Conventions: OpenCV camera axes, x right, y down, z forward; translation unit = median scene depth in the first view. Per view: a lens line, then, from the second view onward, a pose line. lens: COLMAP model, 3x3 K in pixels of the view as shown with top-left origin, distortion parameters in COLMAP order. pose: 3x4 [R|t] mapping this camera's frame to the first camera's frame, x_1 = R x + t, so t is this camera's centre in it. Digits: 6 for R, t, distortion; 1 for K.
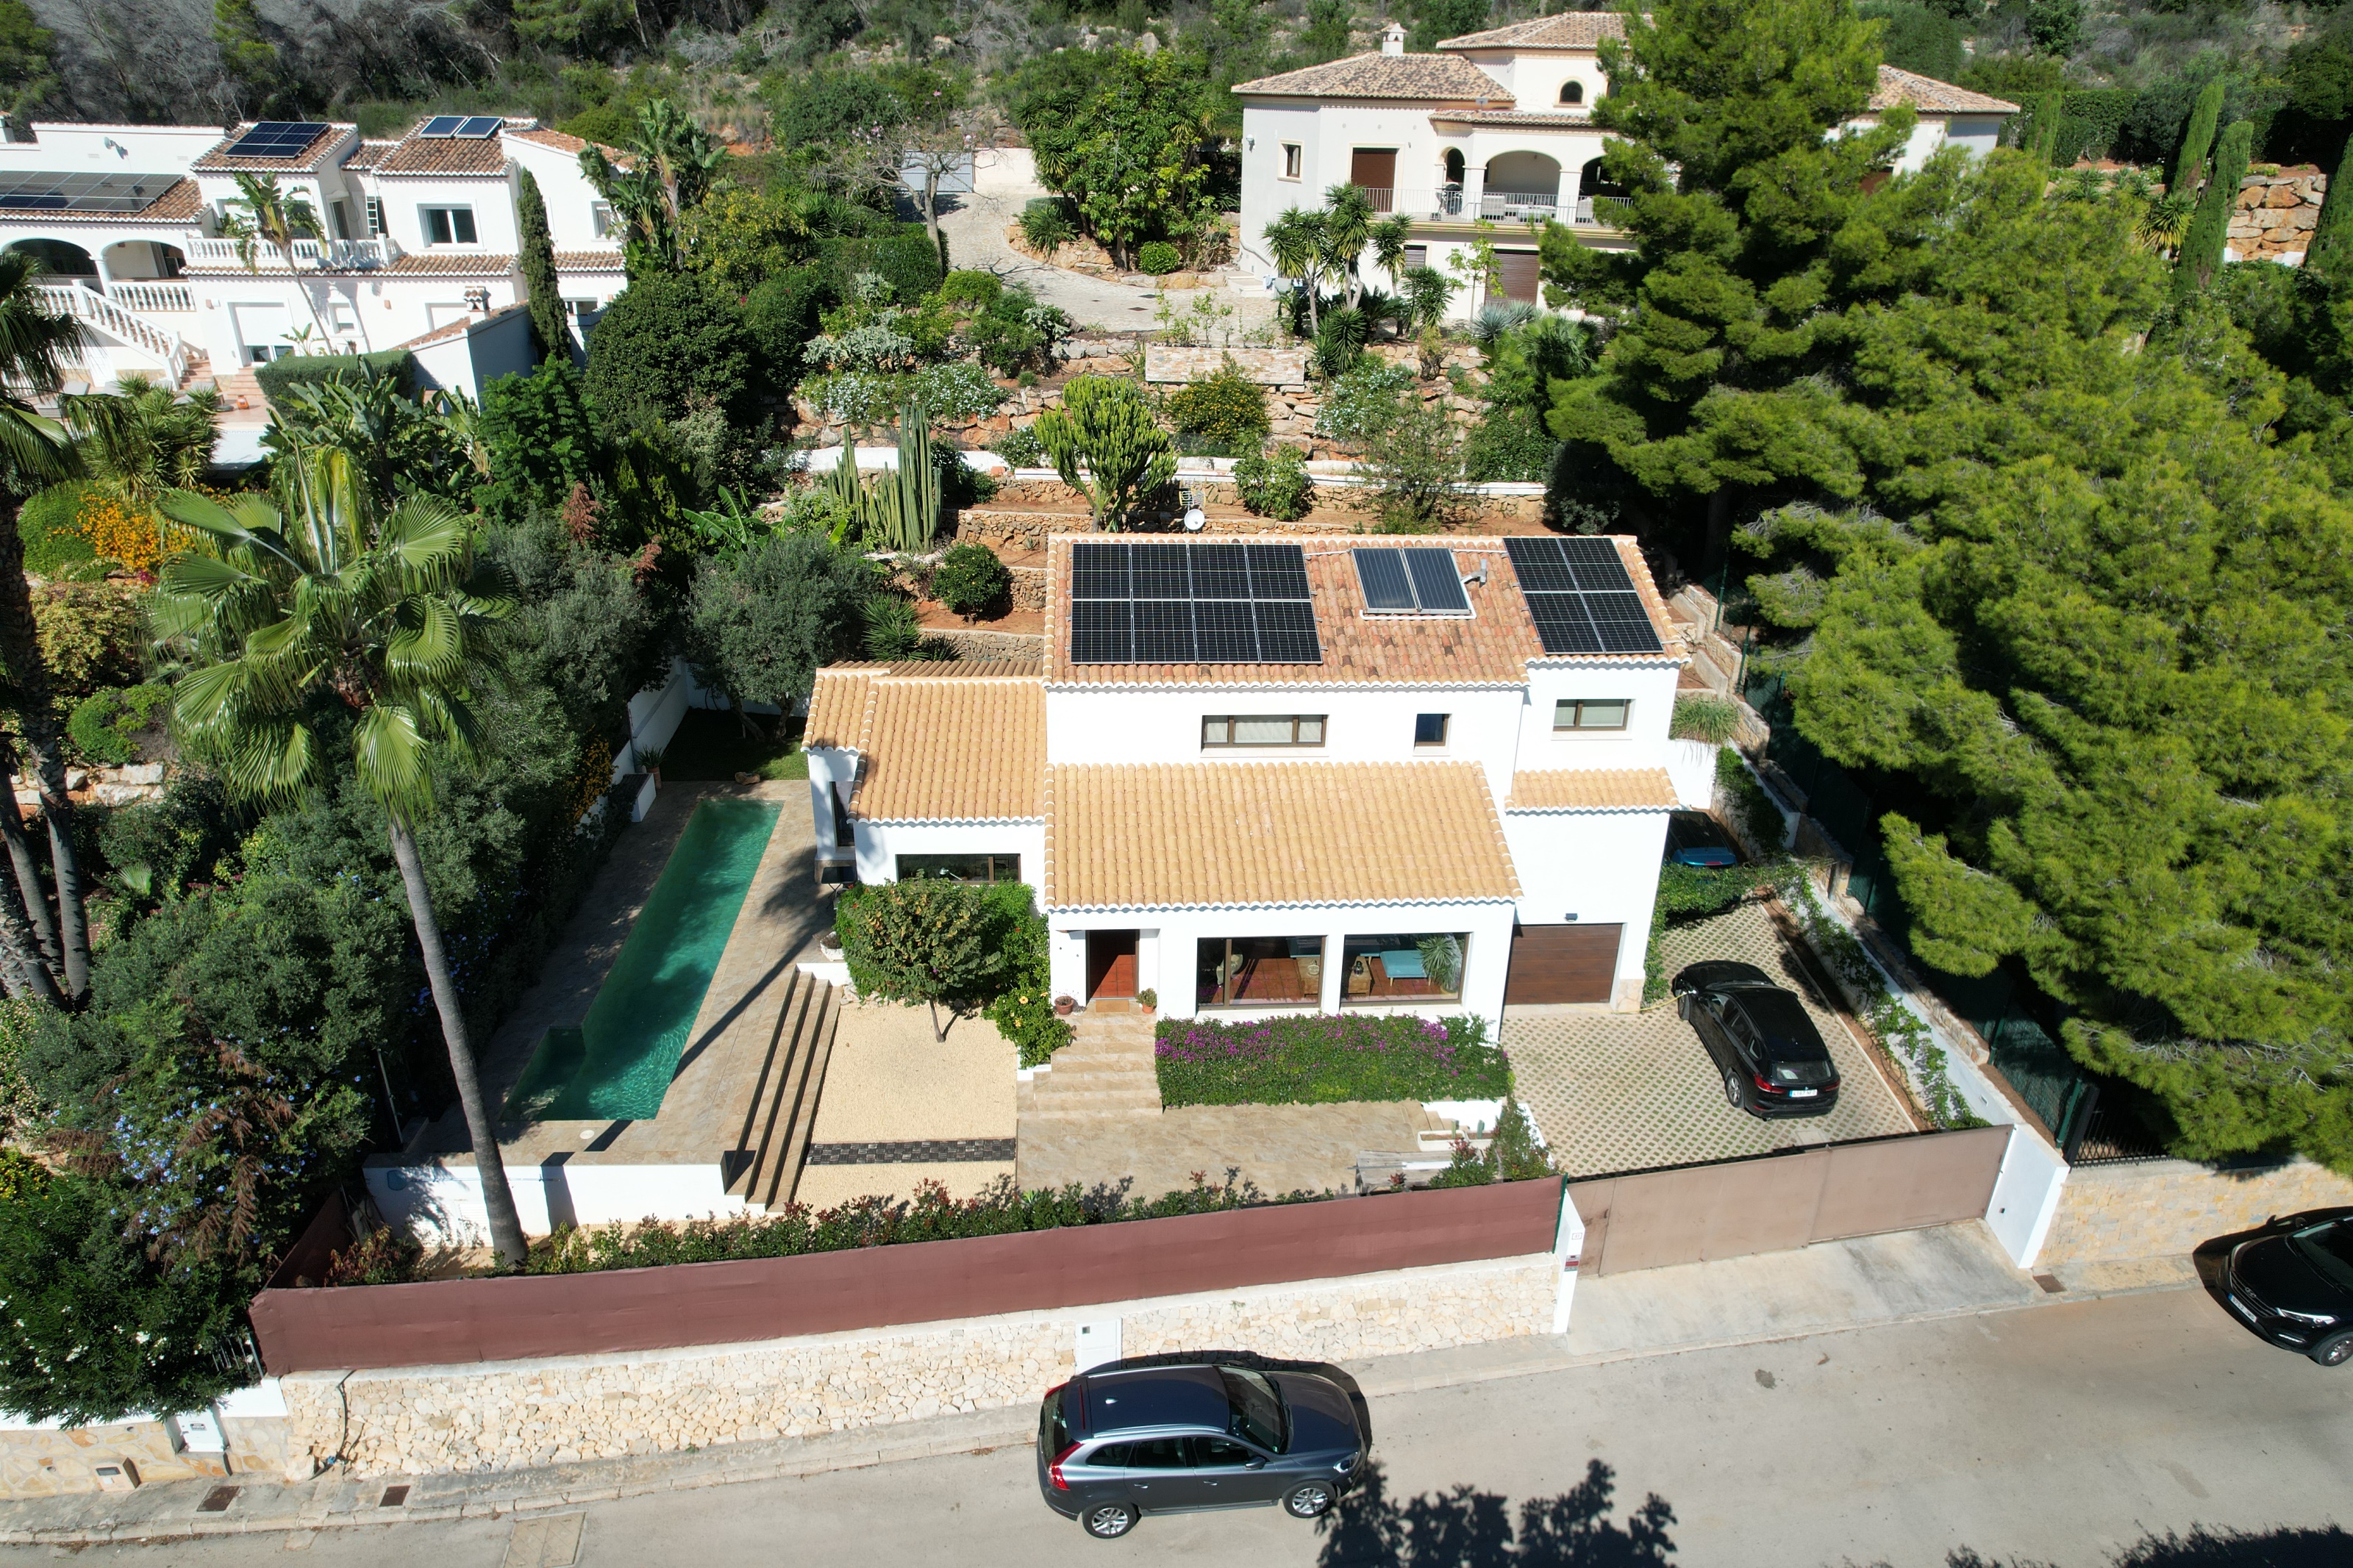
lens RADIAL K [[1516.4, 0, 1176.4], [0, 1516.4, 793.2], [0, 0, 1]] dist [-0.091075, 0.083063]
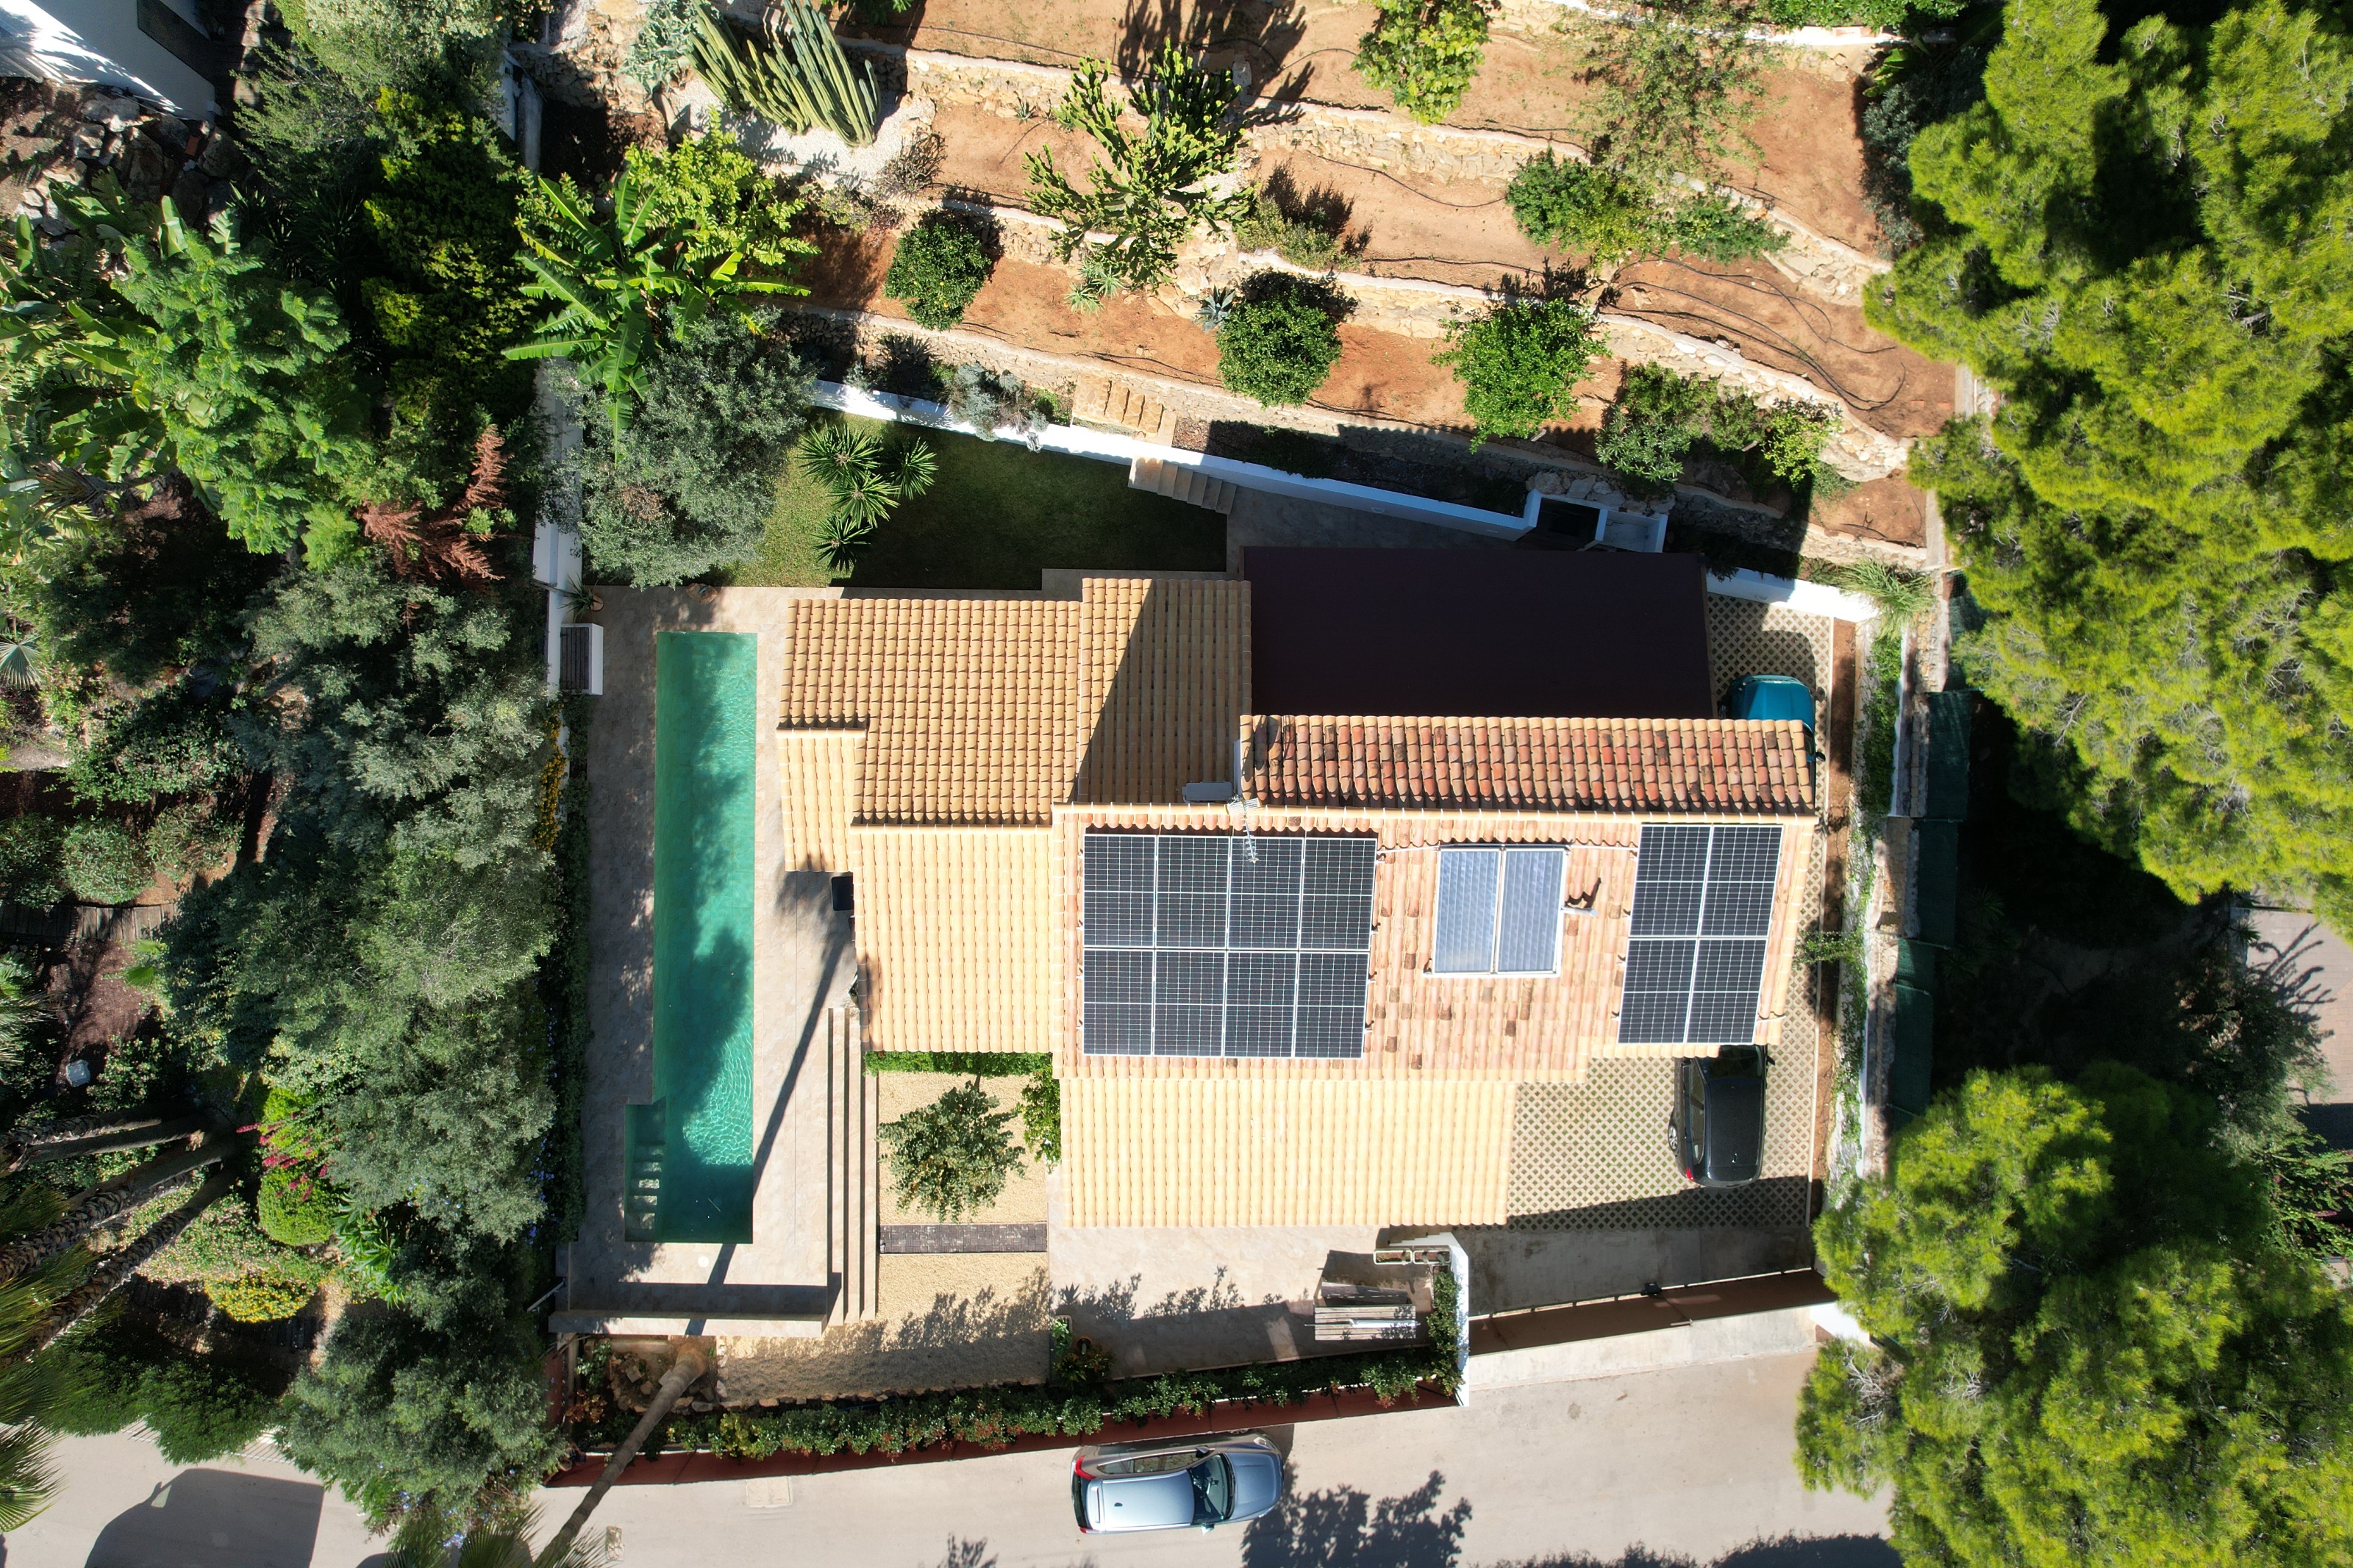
lens RADIAL K [[1516.4, 0, 1176.4], [0, 1516.4, 793.2], [0, 0, 1]] dist [-0.091075, 0.083063]
pose [[0.997935, 0.064154, 0.003155, -0.025804], [-0.030260, 0.426243, 0.904102, -0.926665], [0.056657, -0.902331, 0.427304, 0.724919]]
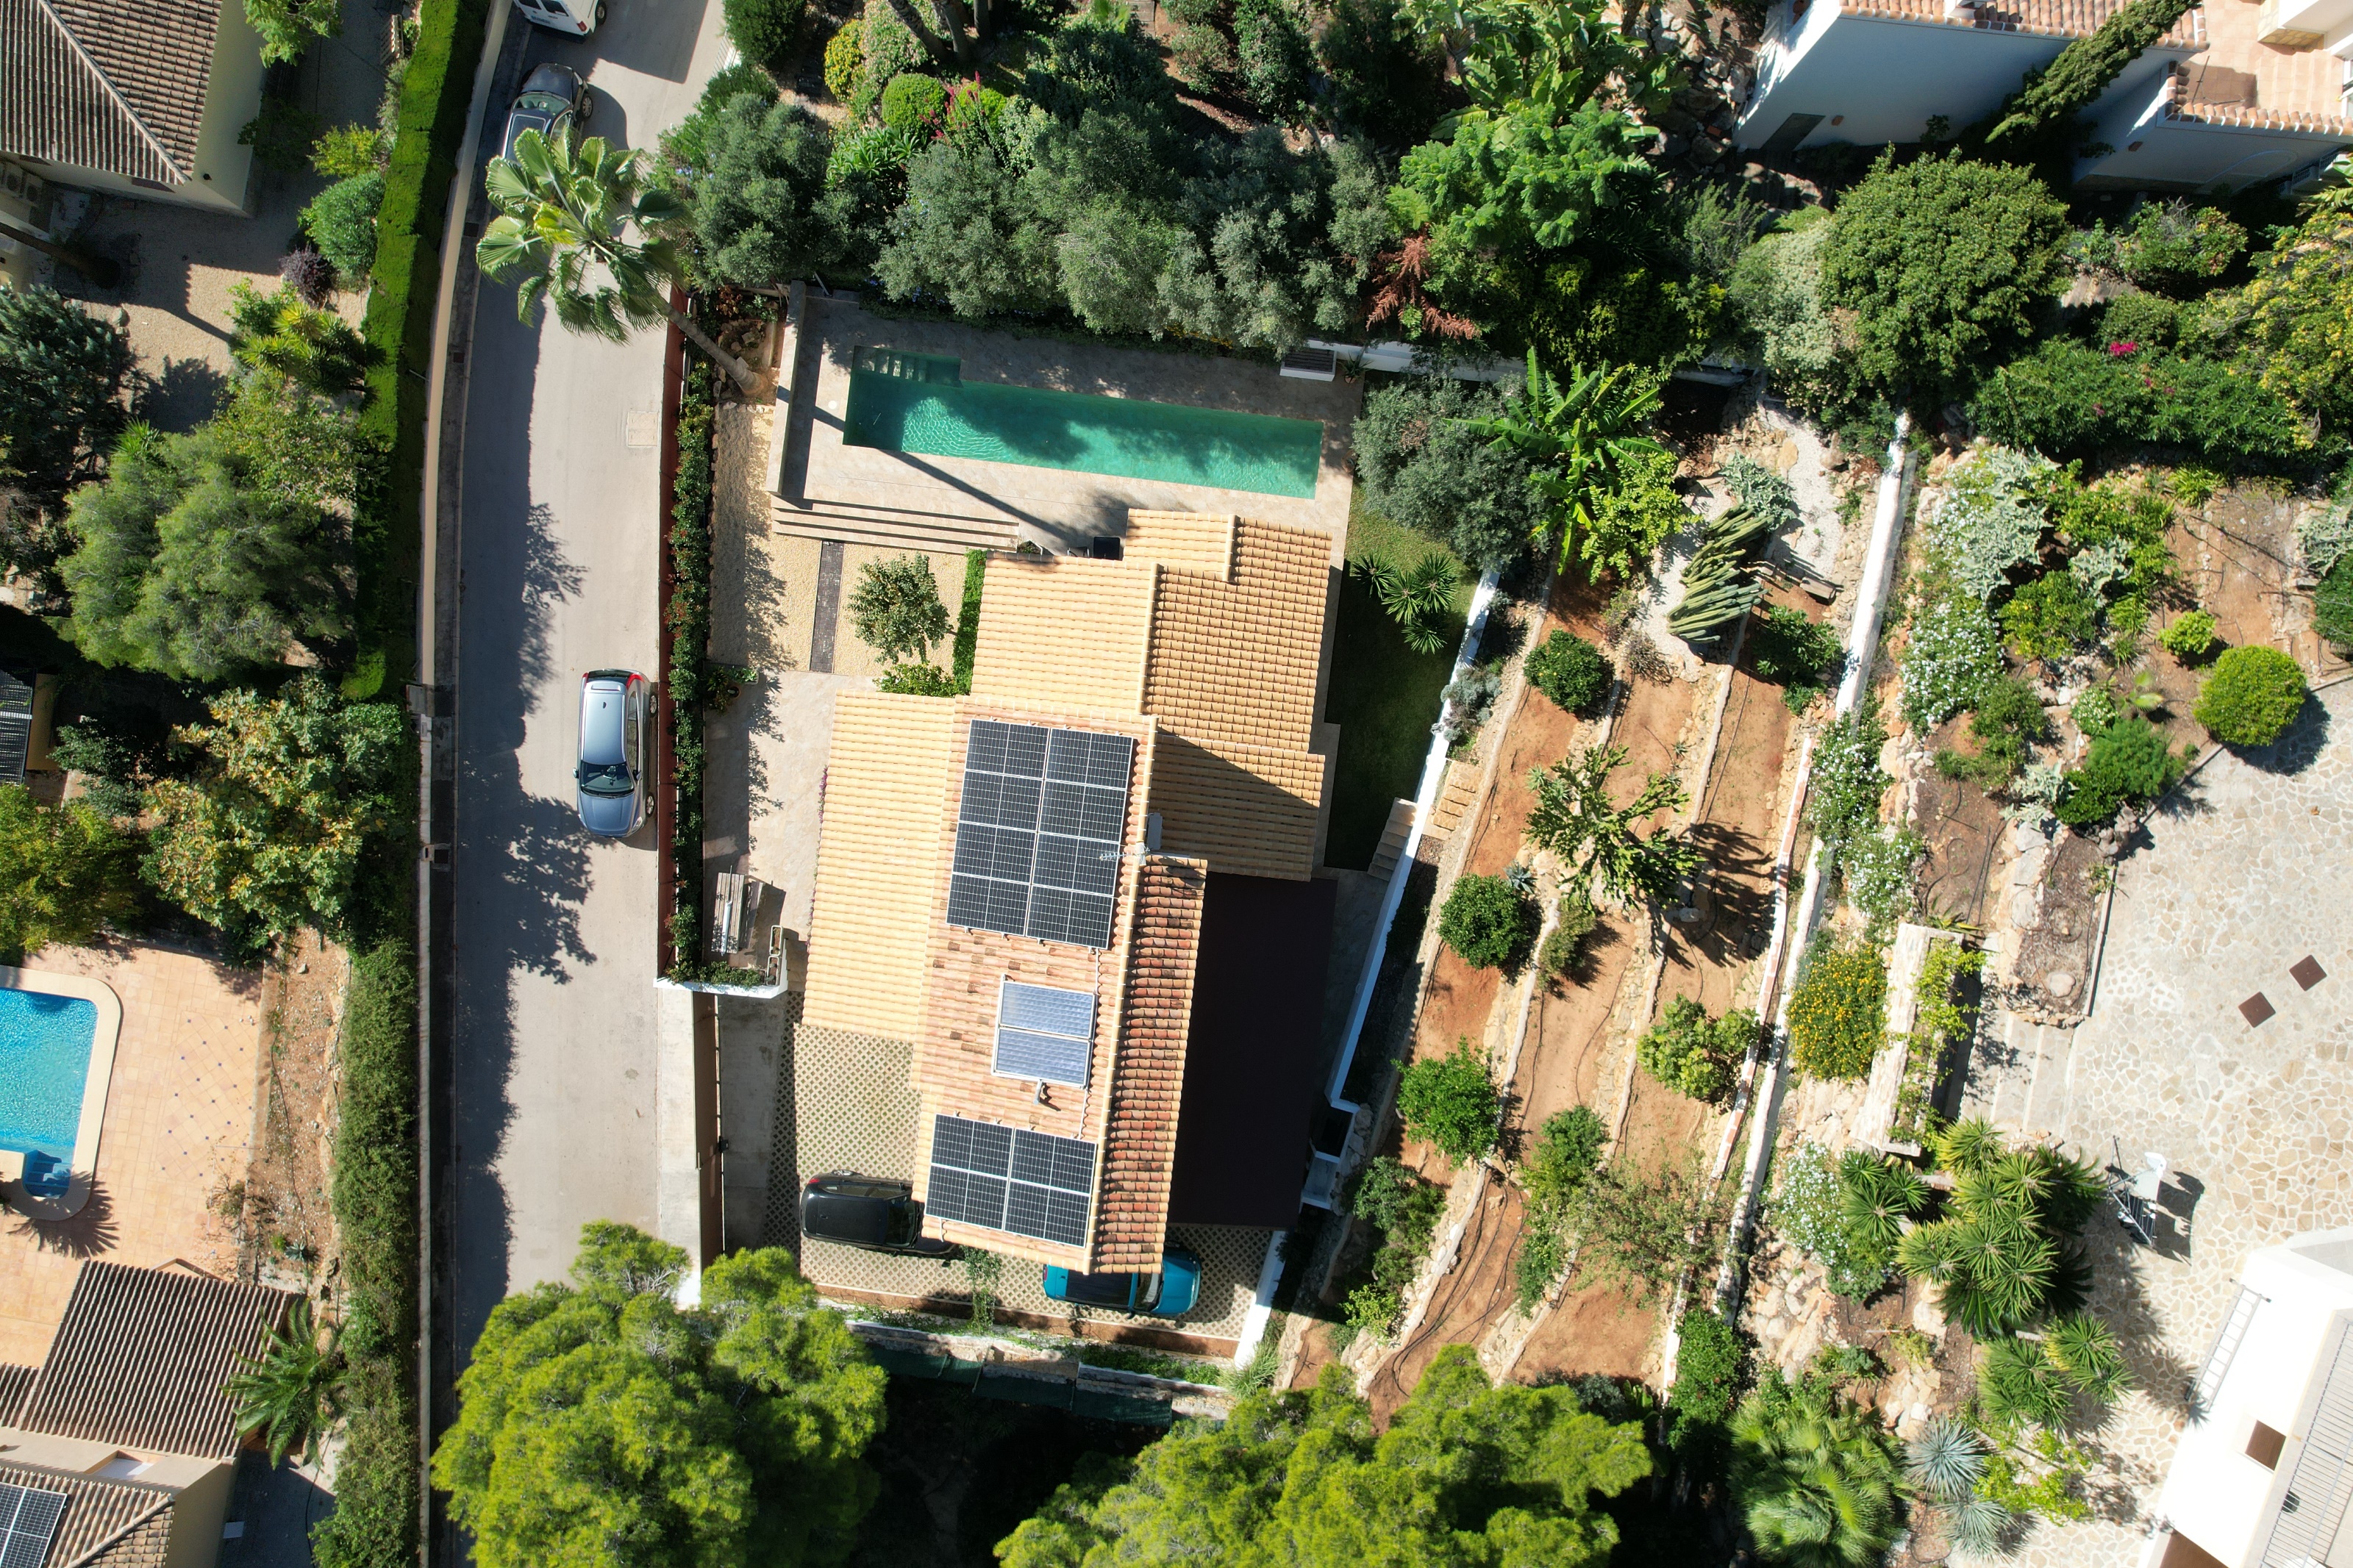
lens RADIAL K [[1516.4, 0, 1176.4], [0, 1516.4, 793.2], [0, 0, 1]] dist [-0.091075, 0.083063]
pose [[-0.169534, 0.985365, -0.017730, -0.016040], [-0.431217, -0.057991, 0.900383, -1.207033], [0.886177, 0.160290, 0.434738, 0.596891]]
